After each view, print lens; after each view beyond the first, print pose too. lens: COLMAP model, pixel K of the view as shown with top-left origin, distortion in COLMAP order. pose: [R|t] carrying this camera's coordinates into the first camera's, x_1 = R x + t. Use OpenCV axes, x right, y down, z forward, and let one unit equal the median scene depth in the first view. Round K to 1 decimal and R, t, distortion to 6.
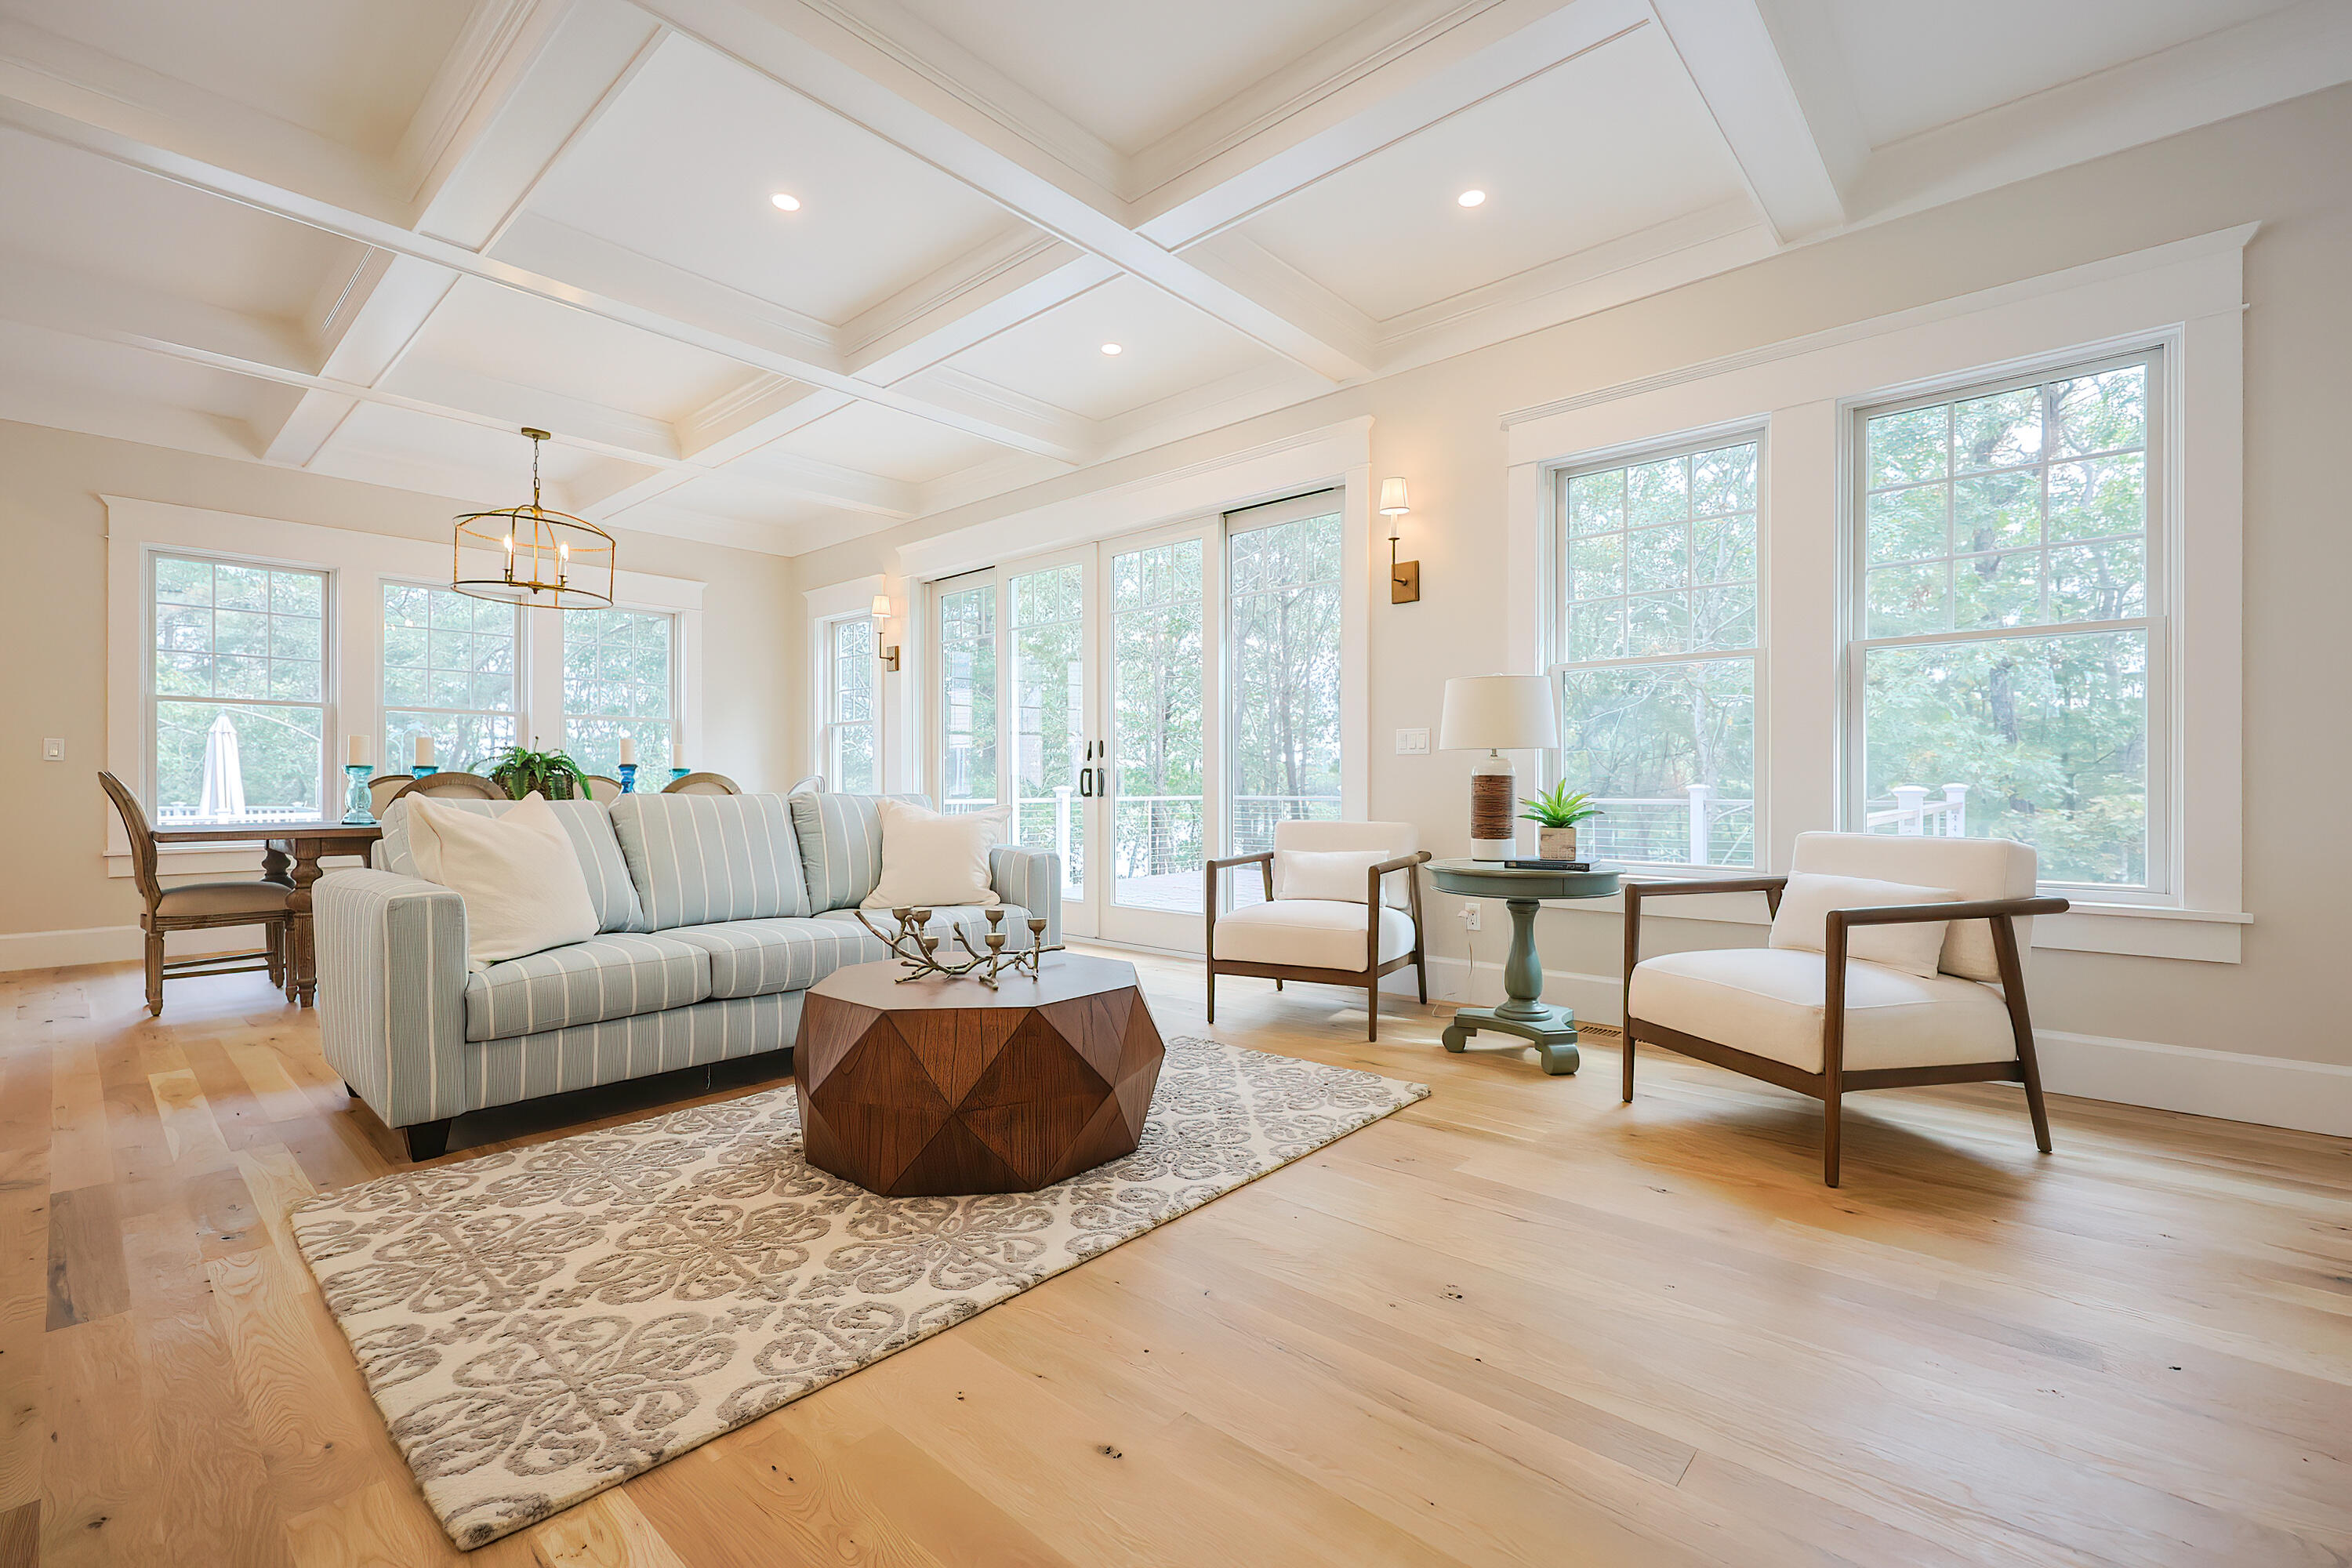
lens RADIAL K [[968.3, 0, 1186.0], [0, 968.3, 782.0], [0, 0, 1]] dist [0.001772, 0.000206]
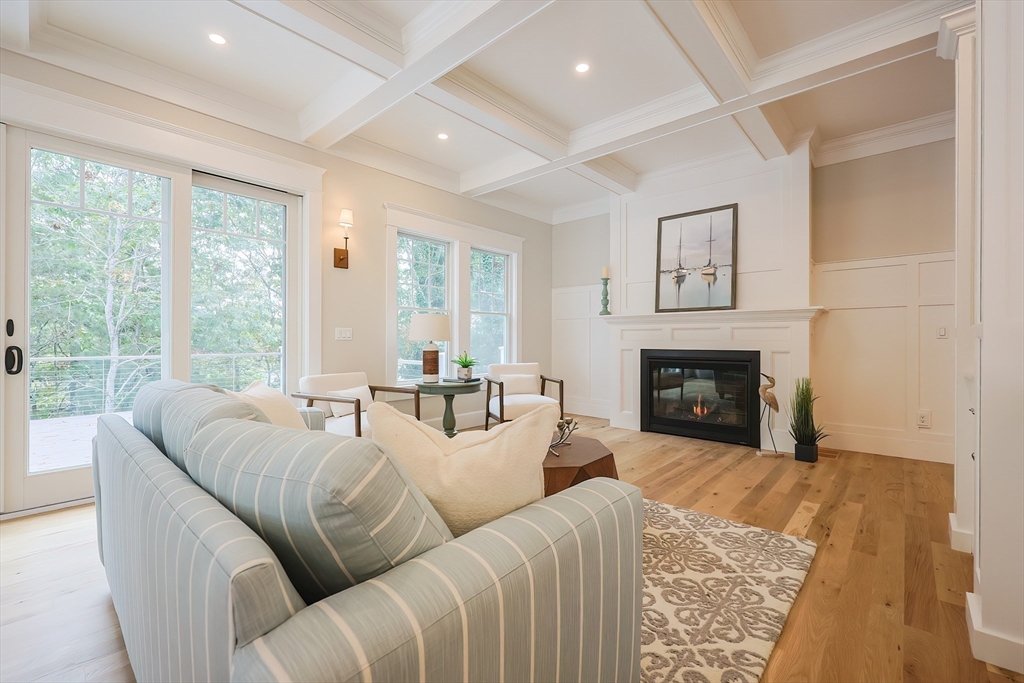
lens RADIAL K [[436.2, 0, 515.0], [0, 436.2, 342.5], [0, 0, 1]] dist [-0.000775, -0.000052]
pose [[0.022596, -0.002864, 0.999741, -1.751386], [0.003860, 0.999989, 0.002778, -0.062830], [-0.999737, 0.003796, 0.022606, 1.489962]]
